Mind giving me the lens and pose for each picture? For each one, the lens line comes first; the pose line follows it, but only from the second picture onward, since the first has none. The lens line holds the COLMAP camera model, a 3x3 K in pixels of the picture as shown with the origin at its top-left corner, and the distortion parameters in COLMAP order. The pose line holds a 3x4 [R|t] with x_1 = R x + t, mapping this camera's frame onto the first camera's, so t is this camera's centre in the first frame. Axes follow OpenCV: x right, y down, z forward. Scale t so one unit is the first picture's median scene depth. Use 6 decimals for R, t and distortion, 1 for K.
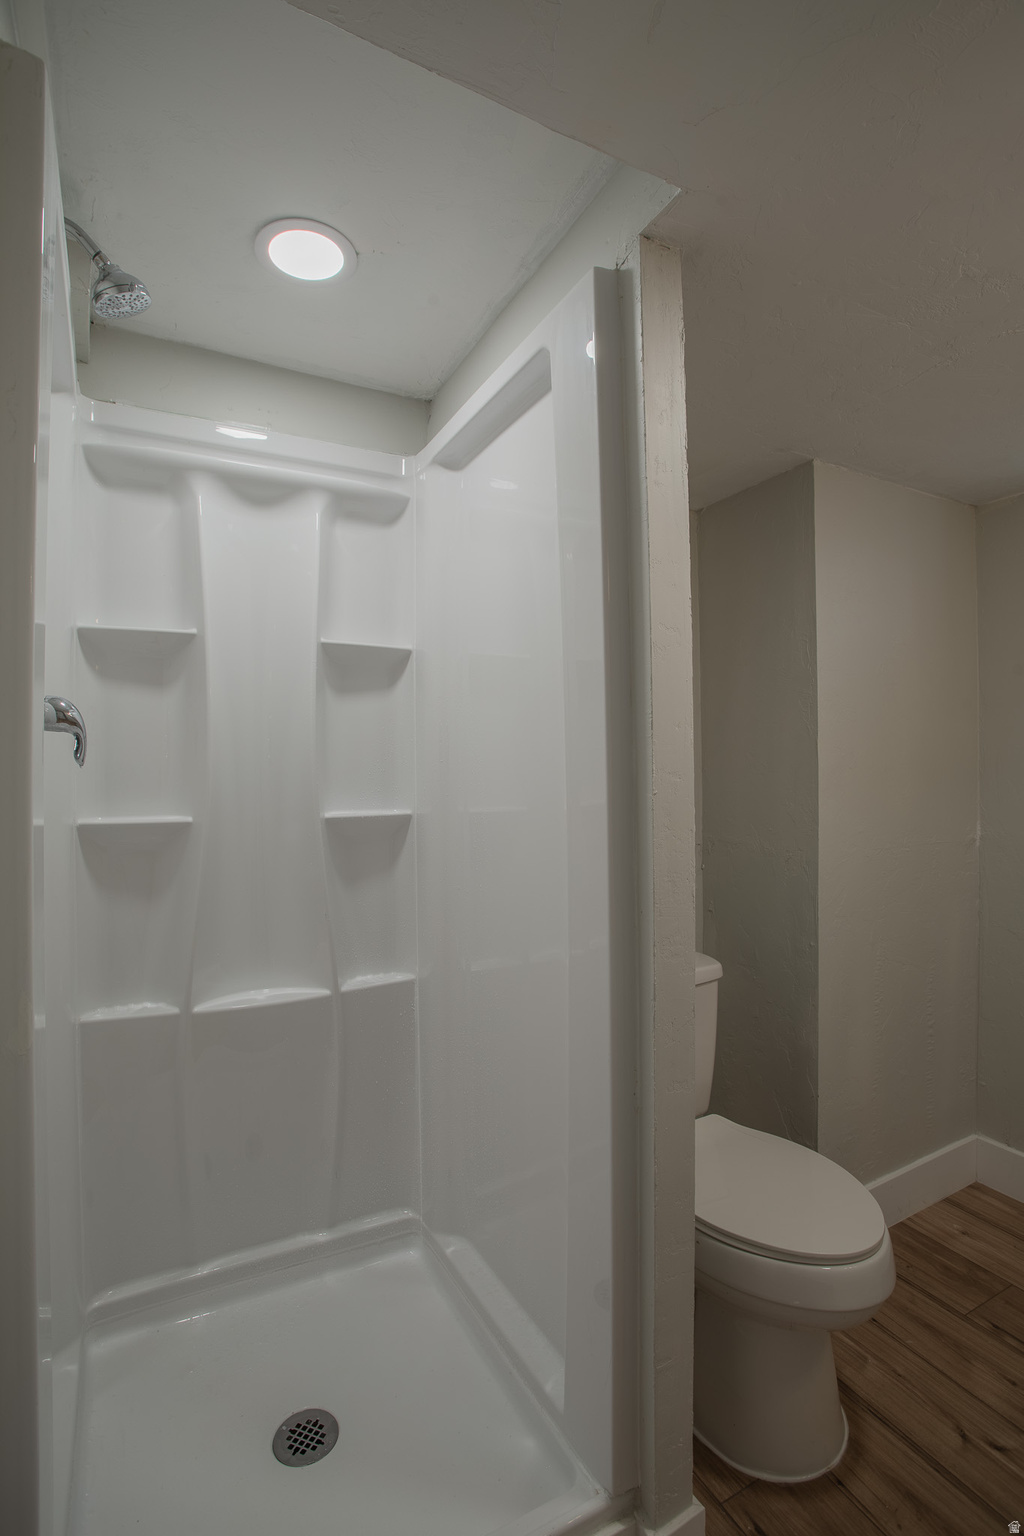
lens RADIAL K [[746.6, 0, 519.8], [0, 746.6, 764.7], [0, 0, 1]] dist [-0.069590, 0.024659]
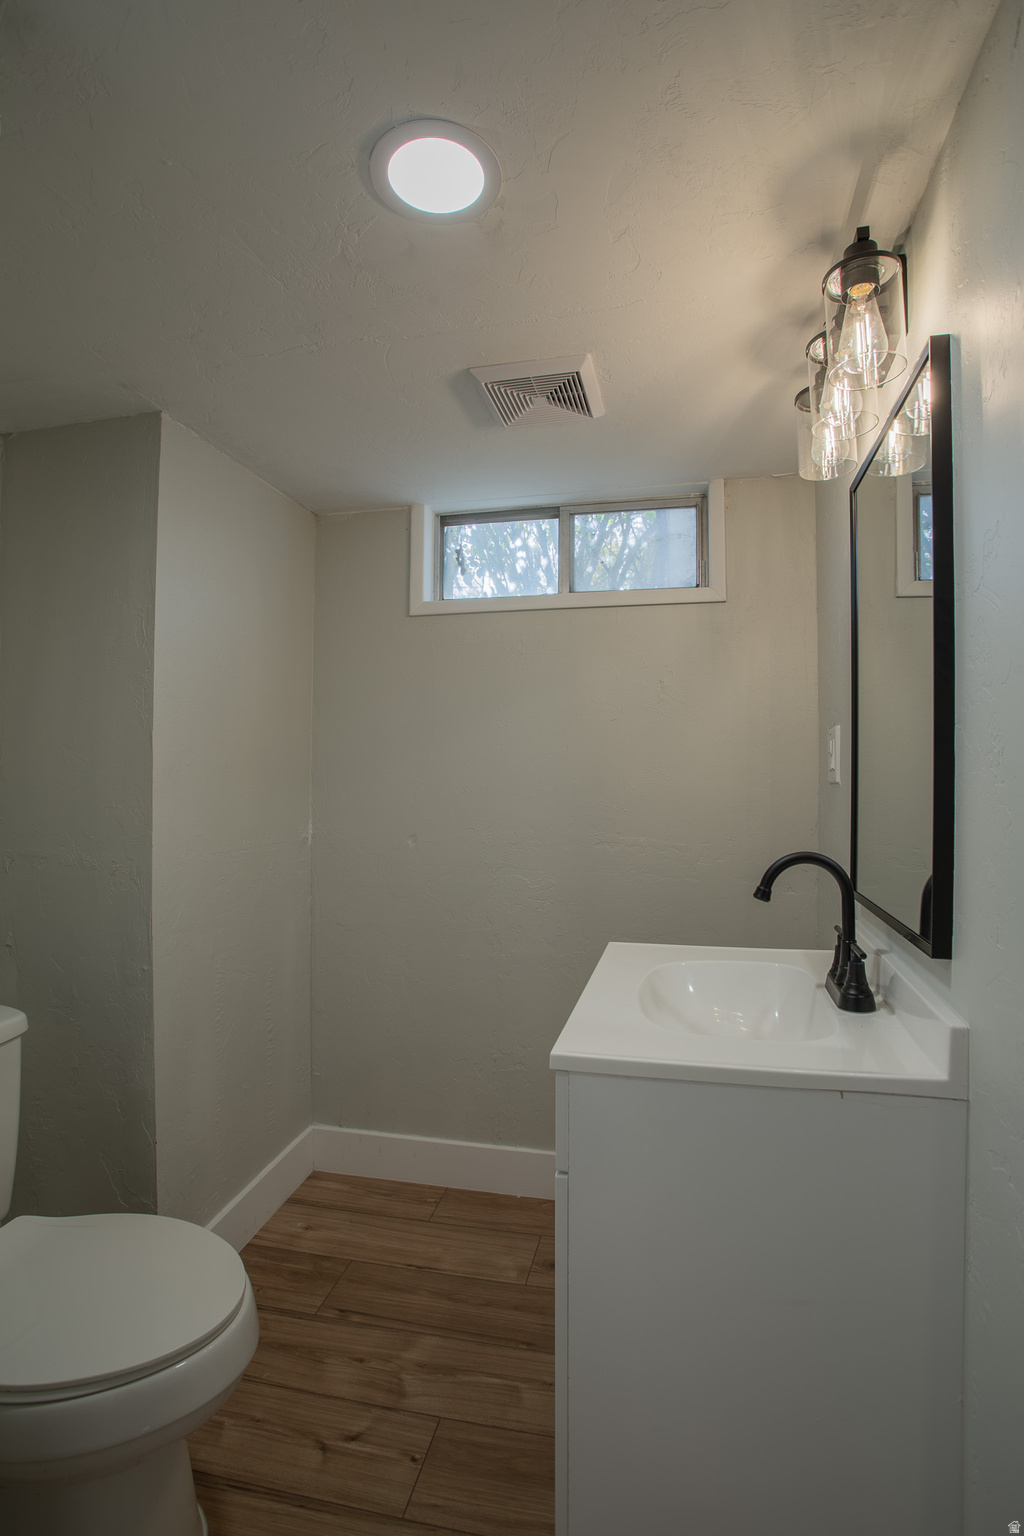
lens RADIAL K [[746.6, 0, 519.8], [0, 746.6, 764.7], [0, 0, 1]] dist [-0.069590, 0.024659]
pose [[0.649605, 0.017659, 0.760067, 0.031789], [-0.010407, 0.999843, -0.014336, 0.015551], [-0.760201, 0.001403, 0.649687, 0.127075]]
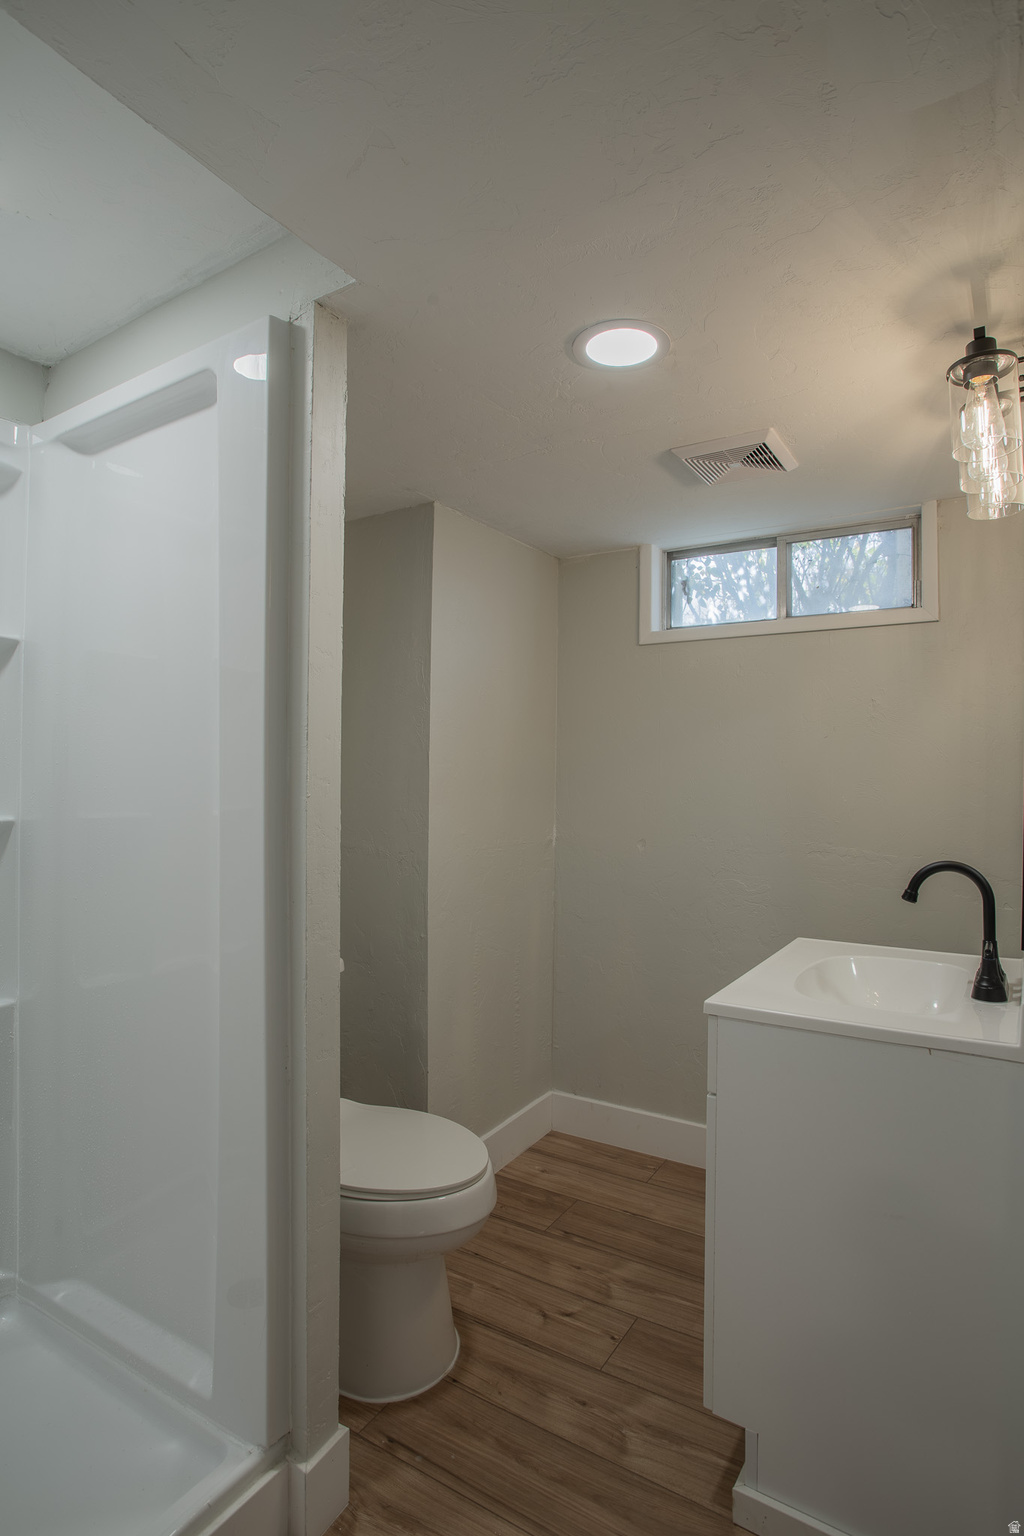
lens RADIAL K [[806.1, 0, 512.0], [0, 806.1, 768.0], [0, 0, 1]] dist [-0.073763, 0.037490]
pose [[0.871680, 0.021594, 0.489599, -0.095740], [-0.018037, 0.999766, -0.011982, 0.002995], [-0.489743, 0.001613, 0.871866, -0.139835]]
